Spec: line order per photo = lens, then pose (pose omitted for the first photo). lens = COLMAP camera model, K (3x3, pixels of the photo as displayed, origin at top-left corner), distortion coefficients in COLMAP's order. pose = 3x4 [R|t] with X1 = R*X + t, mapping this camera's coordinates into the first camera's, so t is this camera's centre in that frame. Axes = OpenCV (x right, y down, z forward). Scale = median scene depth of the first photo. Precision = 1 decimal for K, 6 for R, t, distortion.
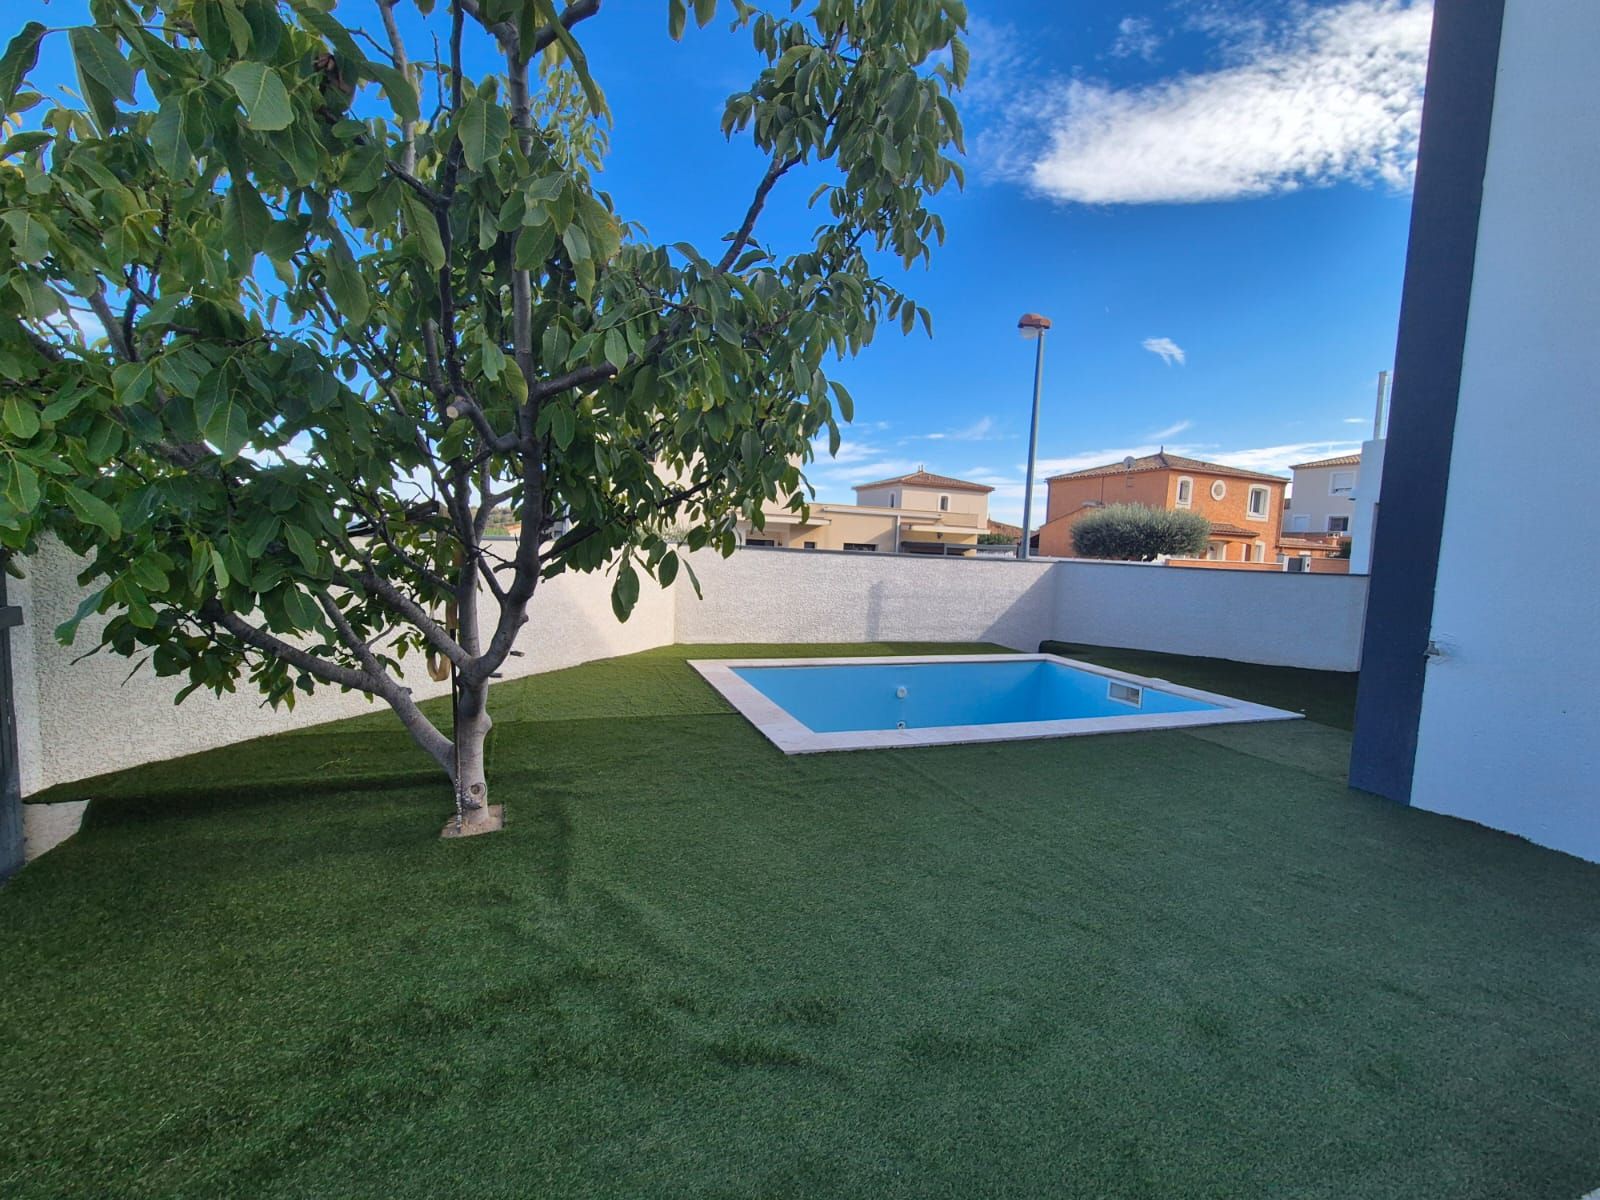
lens RADIAL K [[653.8, 0, 802.0], [0, 653.8, 598.0], [0, 0, 1]] dist [-0.001574, 0.000487]
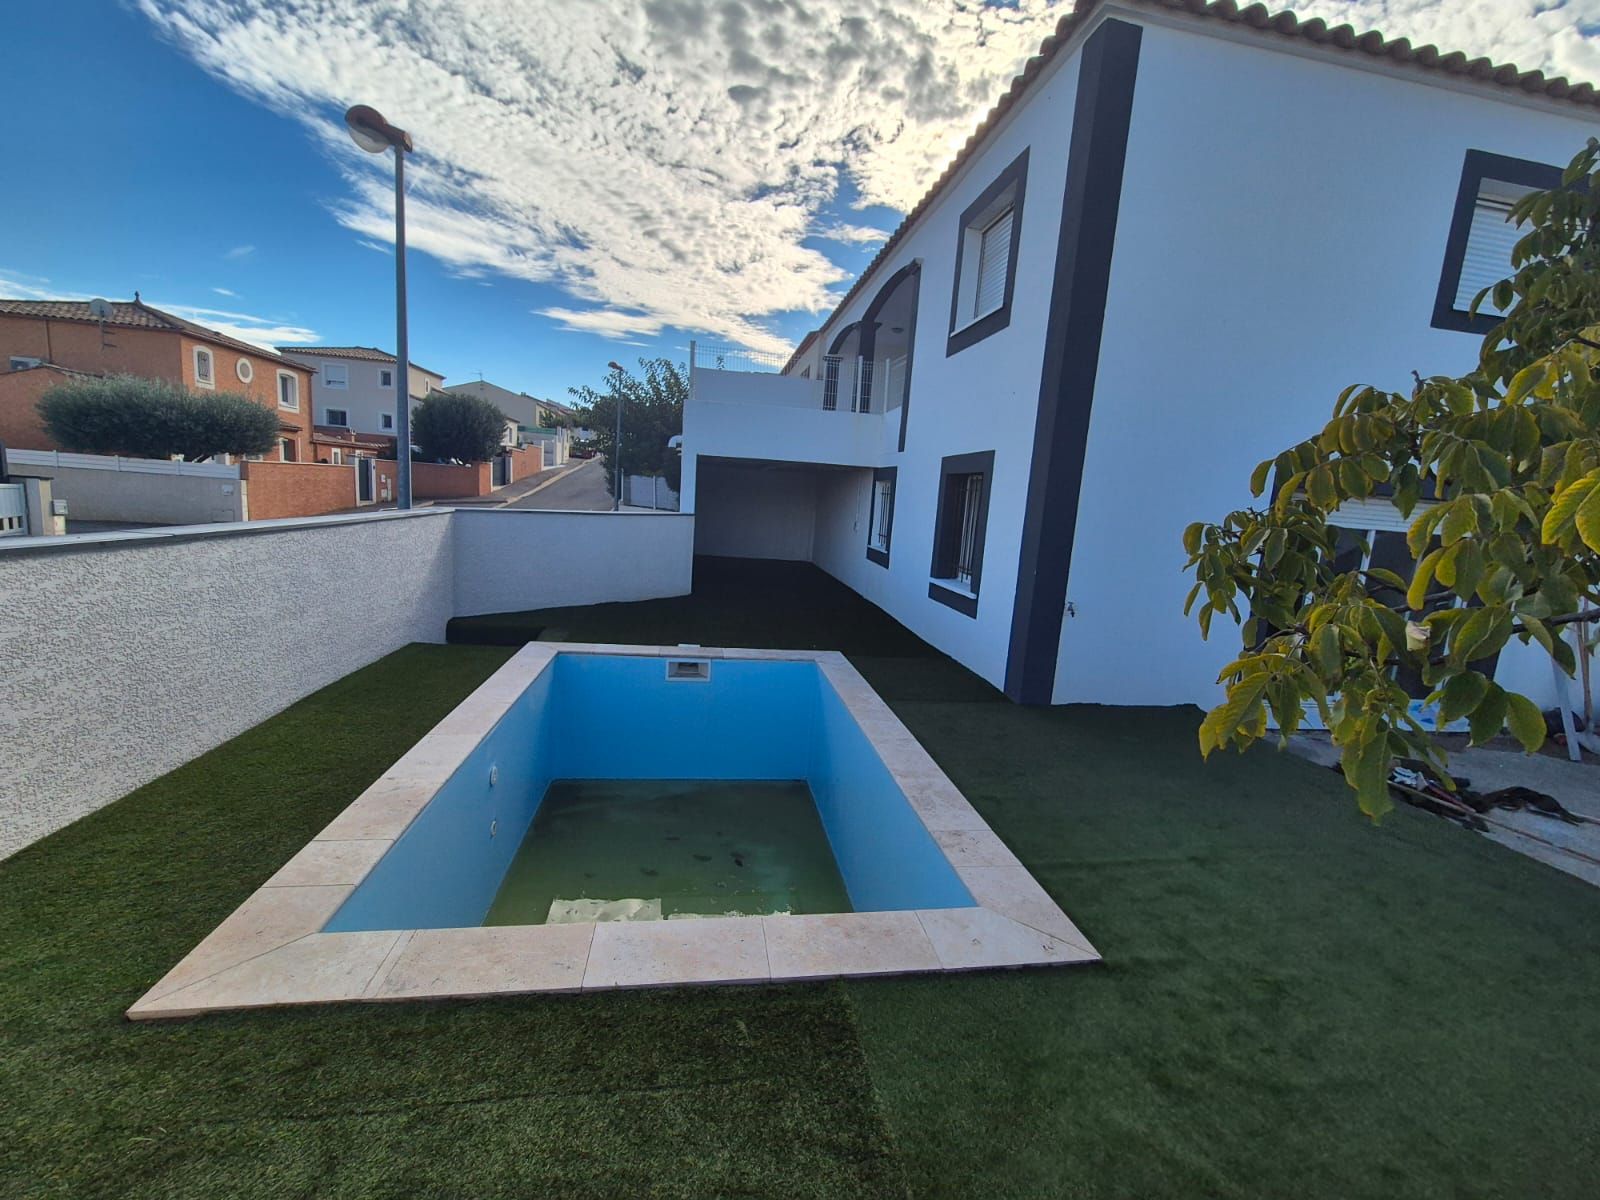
lens RADIAL K [[653.8, 0, 803.3], [0, 653.8, 600.6], [0, 0, 1]] dist [-0.001574, 0.000487]
pose [[0.204631, -0.187873, 0.960640, -0.071415], [0.014009, 0.981869, 0.189041, -0.025609], [-0.978739, -0.025226, 0.203553, 0.133508]]
